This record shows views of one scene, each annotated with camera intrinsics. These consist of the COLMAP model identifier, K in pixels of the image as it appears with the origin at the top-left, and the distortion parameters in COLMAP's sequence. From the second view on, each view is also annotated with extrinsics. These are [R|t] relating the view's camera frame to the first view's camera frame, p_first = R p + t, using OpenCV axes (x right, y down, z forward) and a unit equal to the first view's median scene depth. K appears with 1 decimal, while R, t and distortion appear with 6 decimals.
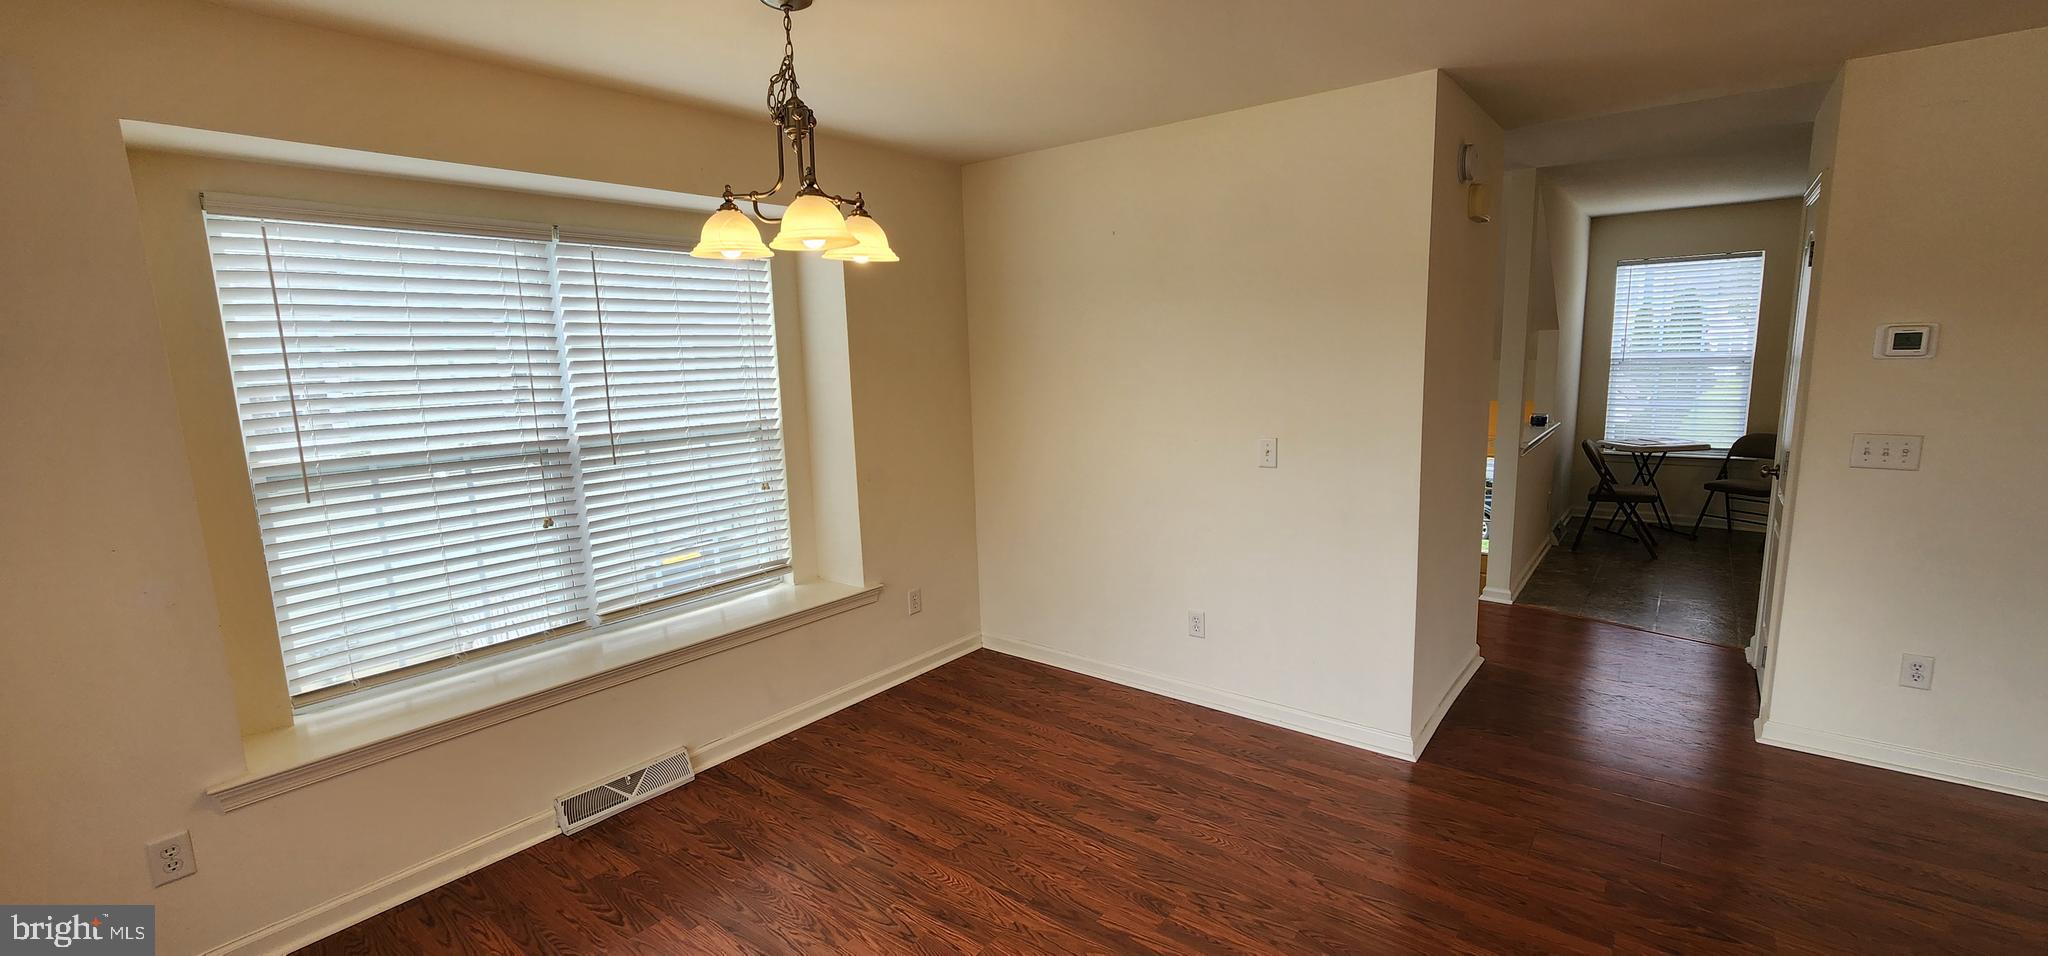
lens RADIAL K [[845.4, 0, 1024.0], [0, 845.4, 478.0], [0, 0, 1]] dist [0.001069, 0.000558]
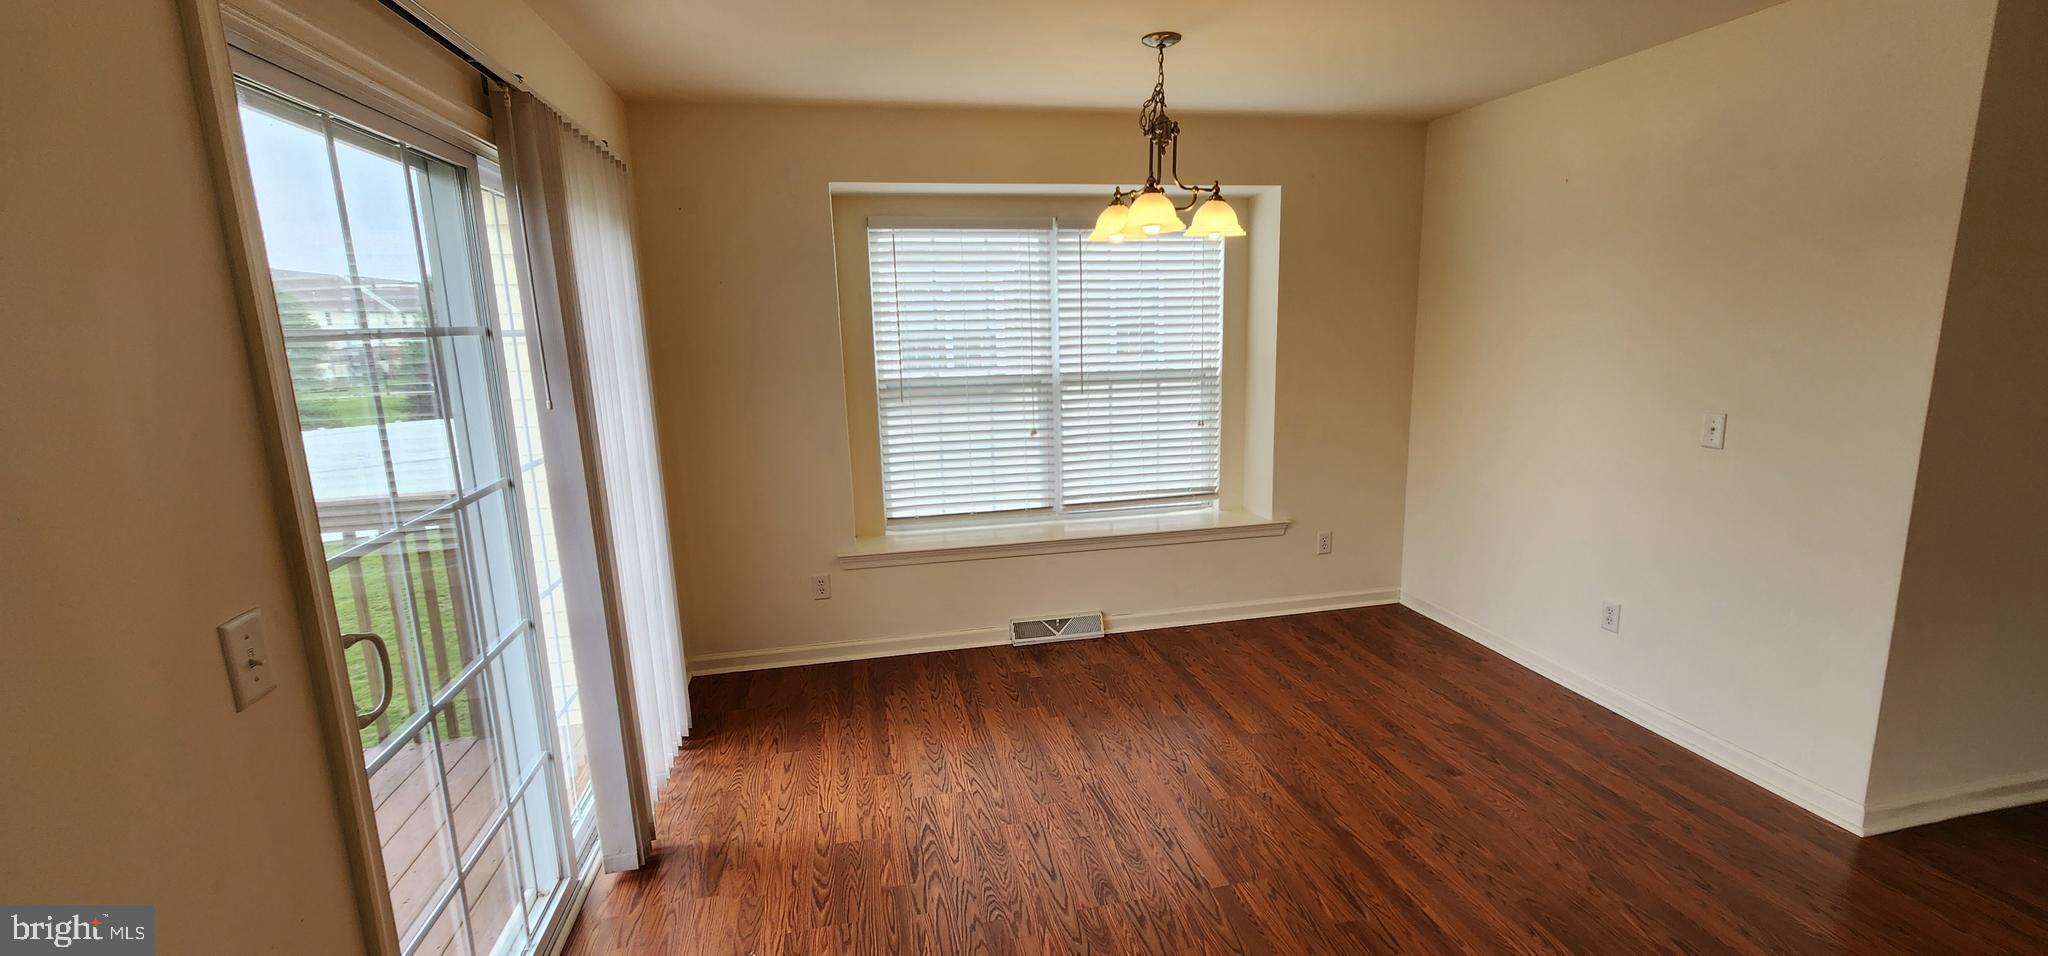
lens RADIAL K [[845.4, 0, 1024.0], [0, 845.4, 478.0], [0, 0, 1]] dist [0.001069, 0.000558]
pose [[0.769449, 0.125252, -0.626307, 0.315828], [-0.094178, 0.992114, 0.082706, 0.013440], [0.631727, -0.004654, 0.775177, -0.103529]]
